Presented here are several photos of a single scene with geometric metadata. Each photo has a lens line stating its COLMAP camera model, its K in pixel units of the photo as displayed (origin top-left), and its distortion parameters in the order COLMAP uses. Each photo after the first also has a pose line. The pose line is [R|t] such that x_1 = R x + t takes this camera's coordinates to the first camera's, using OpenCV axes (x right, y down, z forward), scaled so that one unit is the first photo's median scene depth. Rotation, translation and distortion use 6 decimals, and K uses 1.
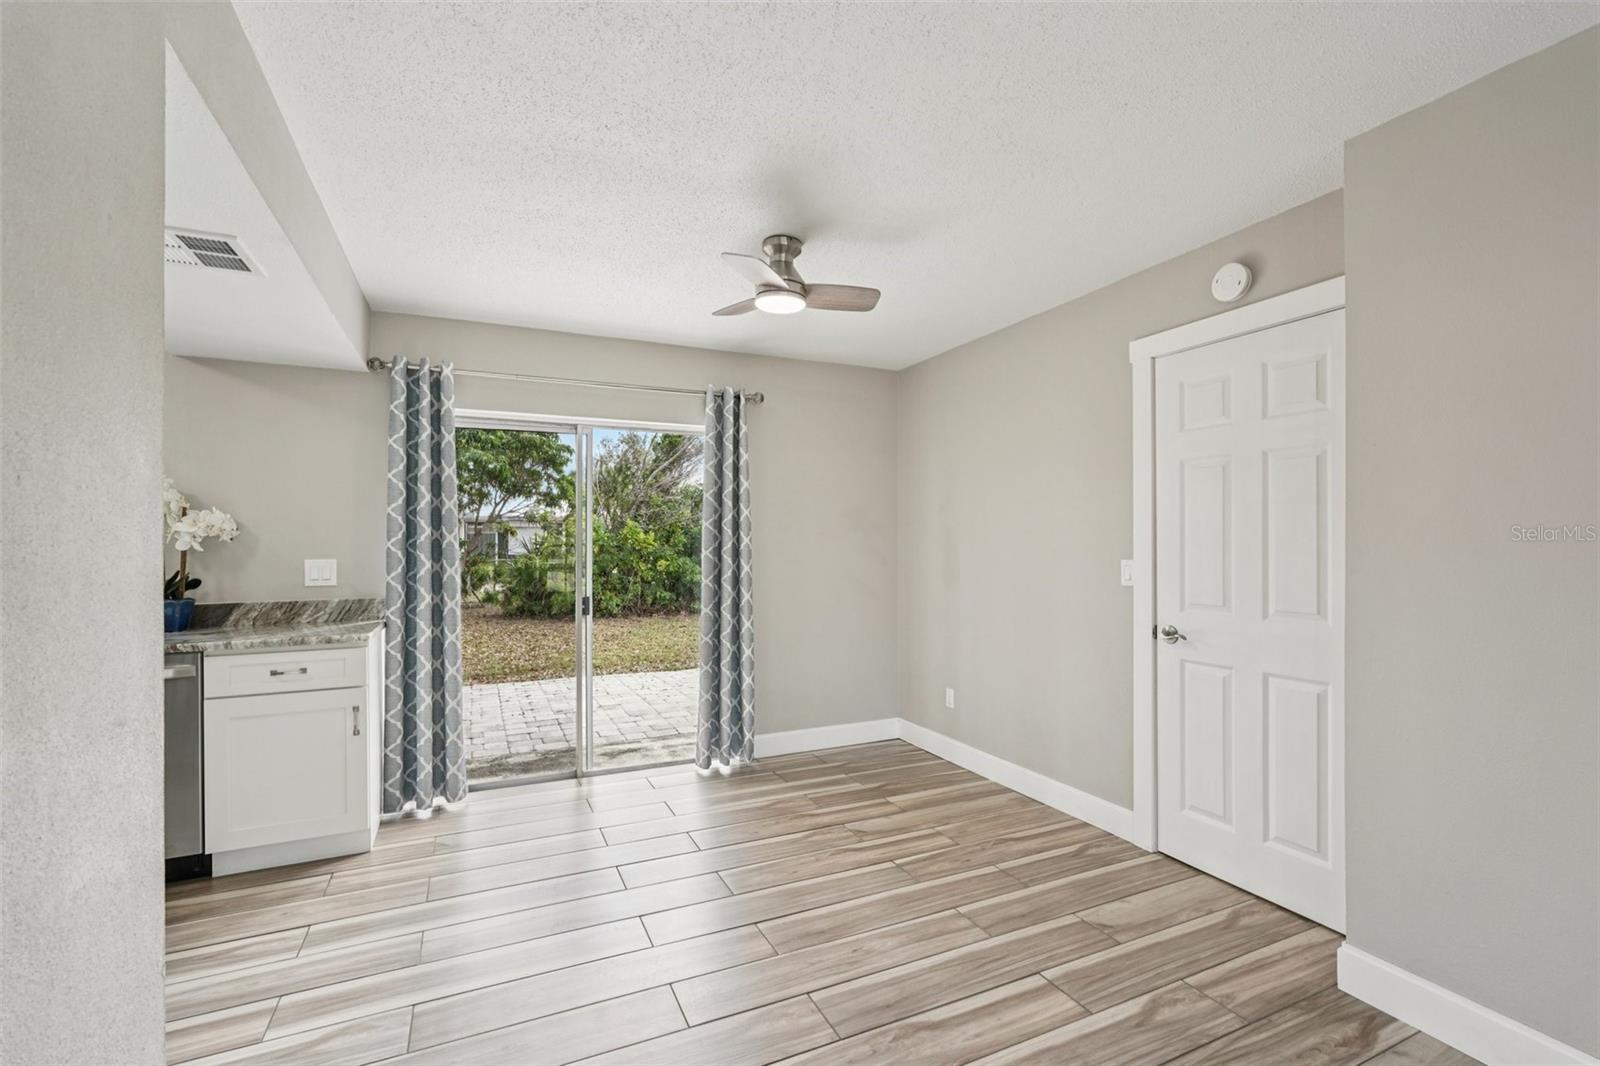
lens RADIAL K [[709.4, 0, 800.4], [0, 709.4, 541.6], [0, 0, 1]] dist [-0.013599, 0.009056]
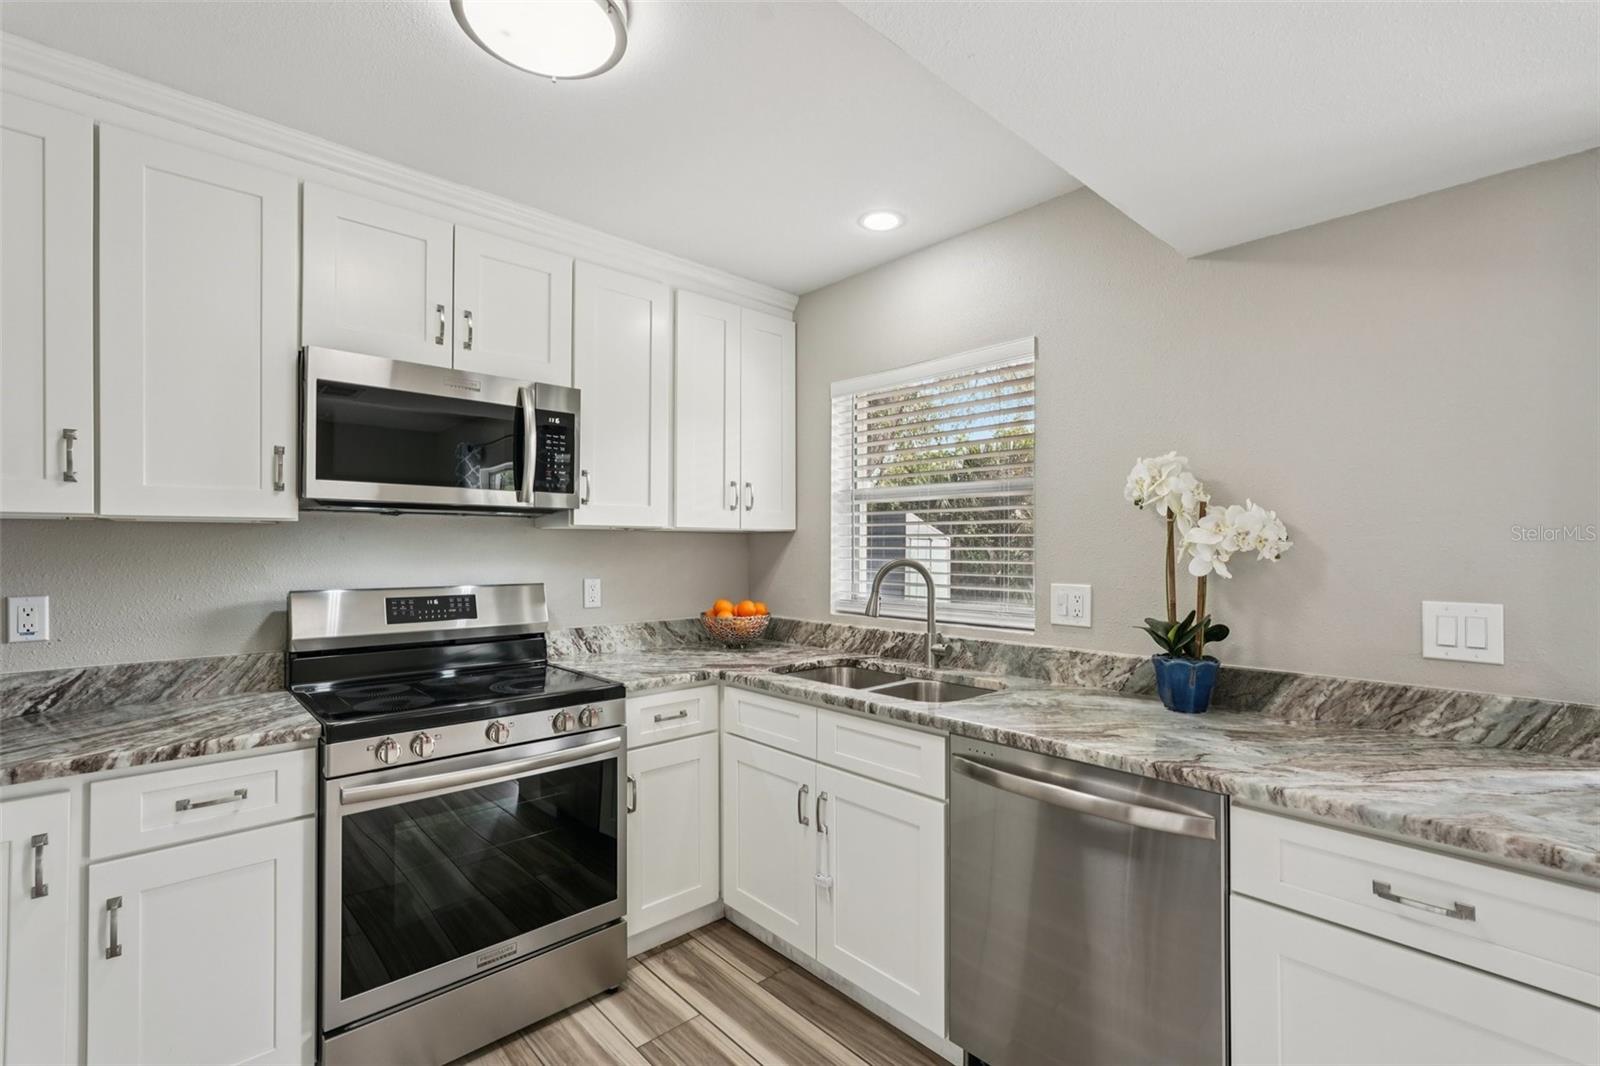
lens RADIAL K [[709.4, 0, 802.2], [0, 709.4, 537.9], [0, 0, 1]] dist [-0.013599, 0.009056]
pose [[0.307751, -0.009634, -0.951418, -0.409309], [-0.002592, 0.999937, -0.010964, -0.011361], [0.951464, 0.005841, 0.307706, 0.493807]]
